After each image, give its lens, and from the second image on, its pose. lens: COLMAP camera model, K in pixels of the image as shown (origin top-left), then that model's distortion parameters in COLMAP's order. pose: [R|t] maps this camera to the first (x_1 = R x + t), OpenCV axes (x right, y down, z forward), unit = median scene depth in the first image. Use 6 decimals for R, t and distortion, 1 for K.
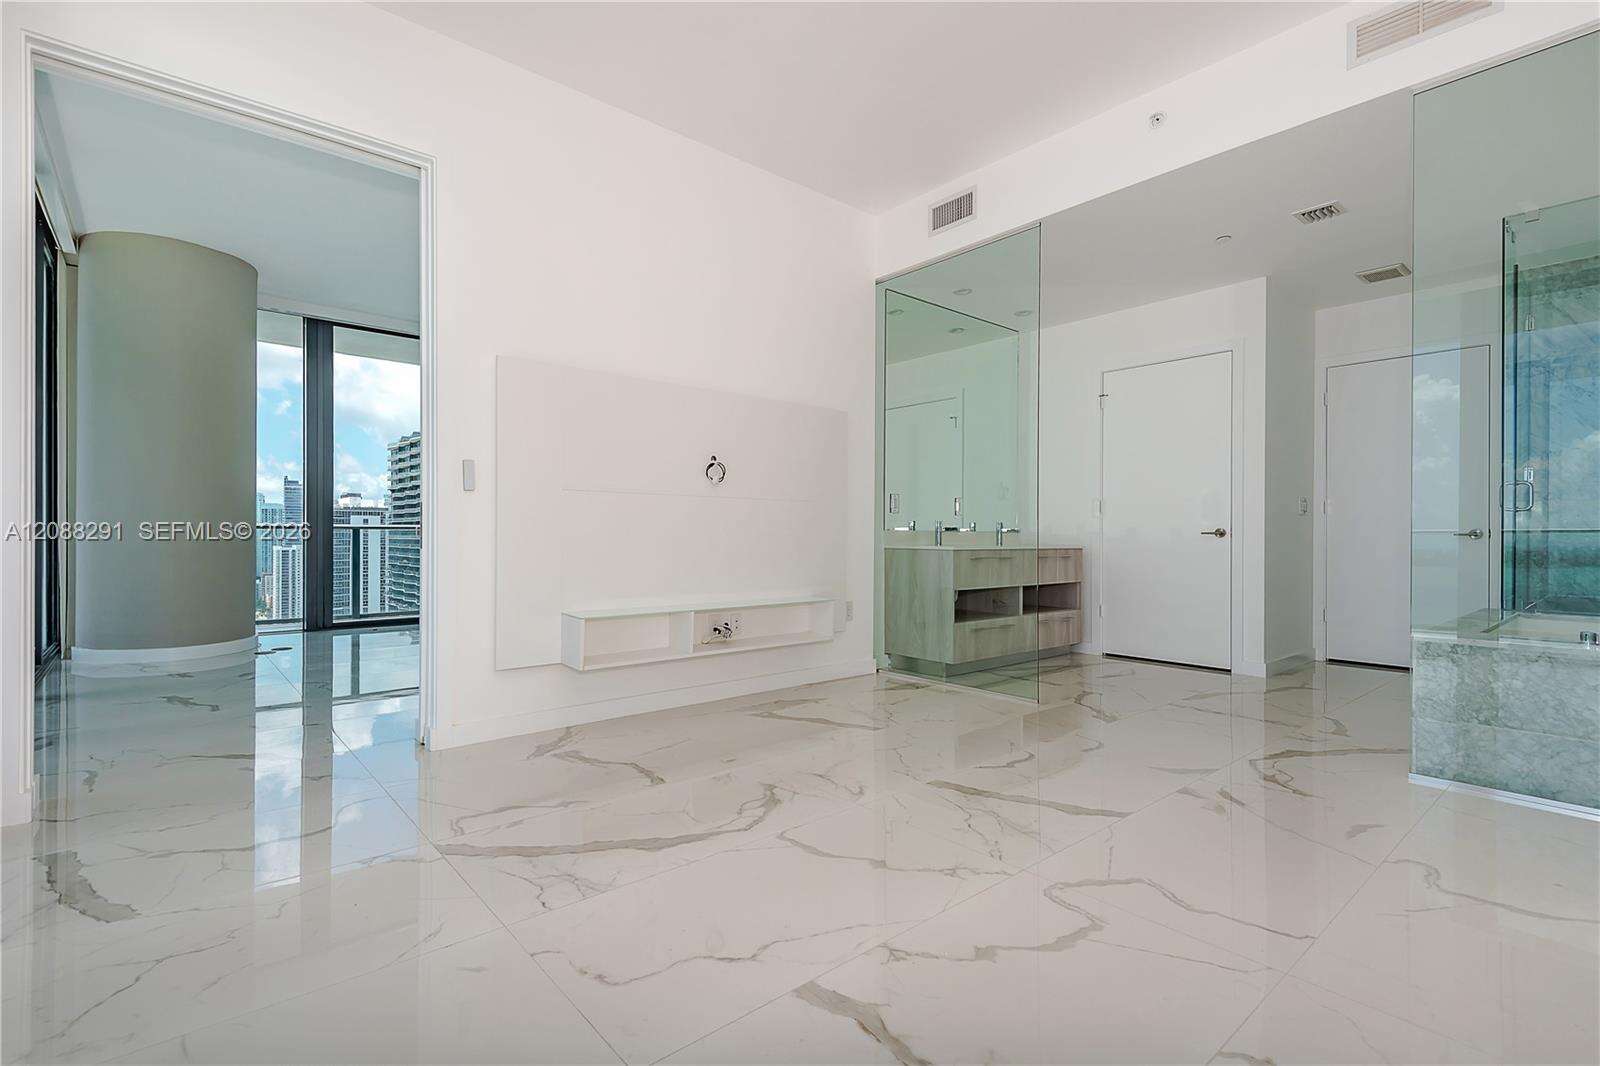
lens RADIAL K [[735.1, 0, 793.4], [0, 735.1, 534.0], [0, 0, 1]] dist [0.019942, -0.004551]
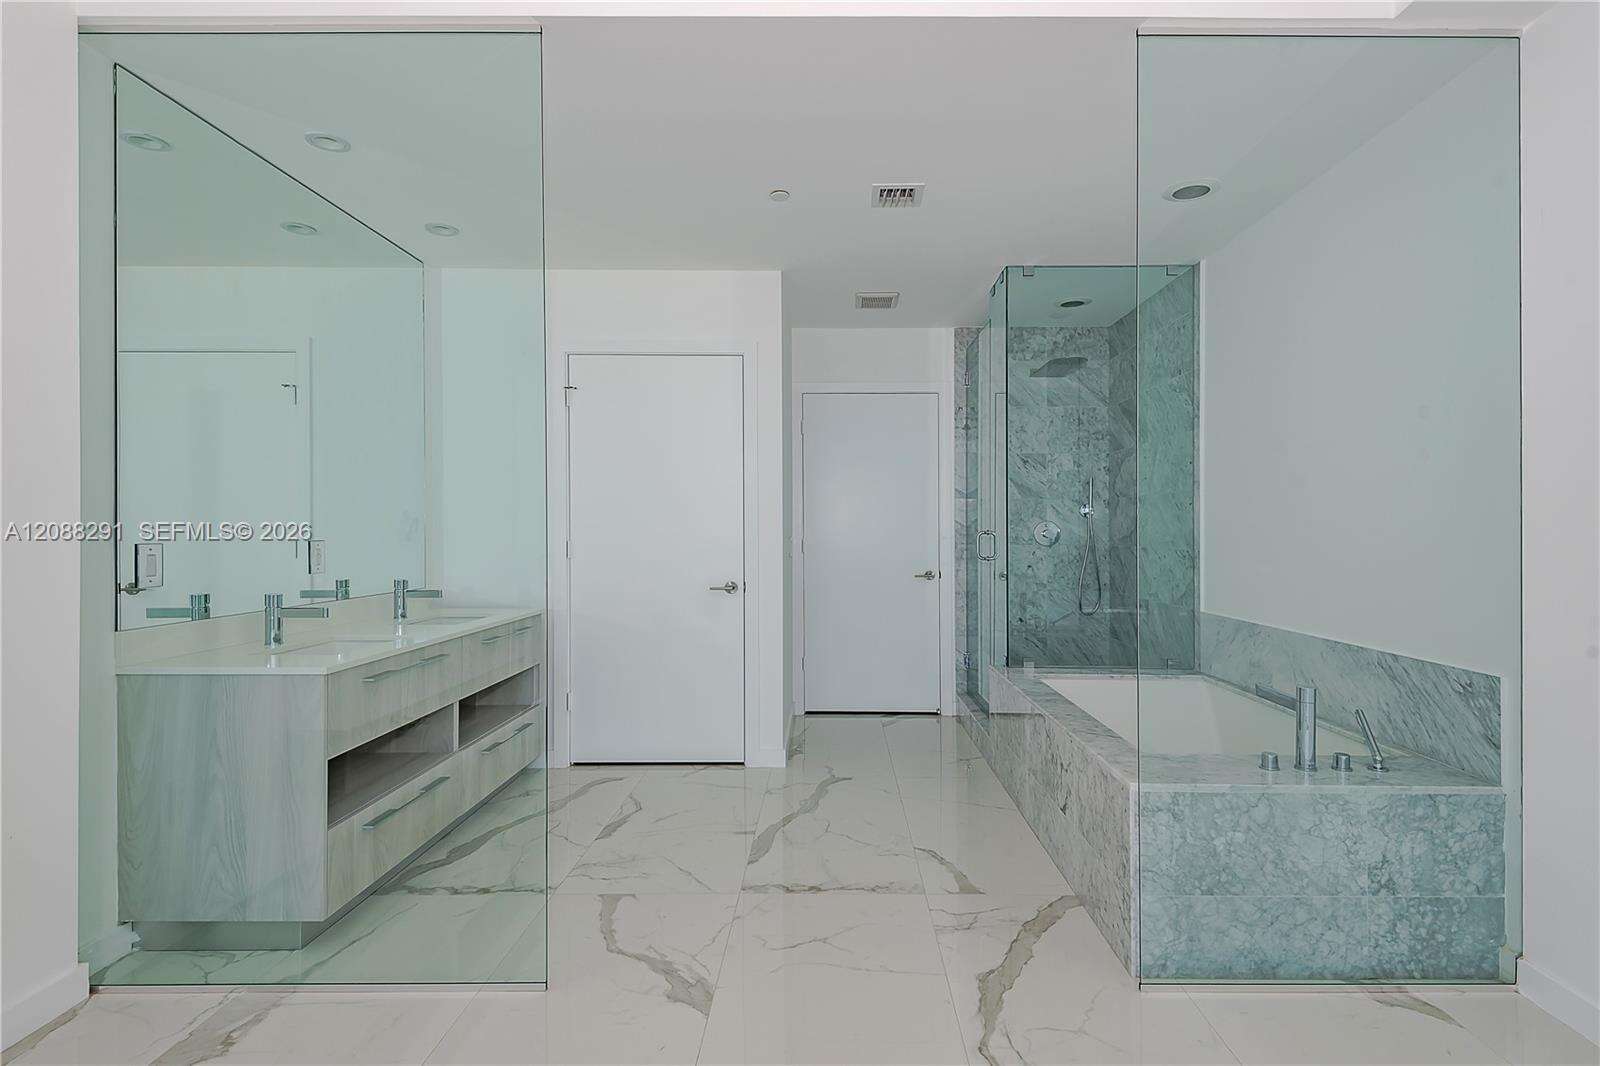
lens RADIAL K [[714.4, 0, 839.3], [0, 714.4, 522.7], [0, 0, 1]] dist [0.007495, -0.000904]
pose [[0.622709, -0.005077, 0.782437, 0.074636], [0.007097, 0.999974, 0.000840, -0.080482], [-0.782421, 0.005030, 0.622729, 0.522354]]
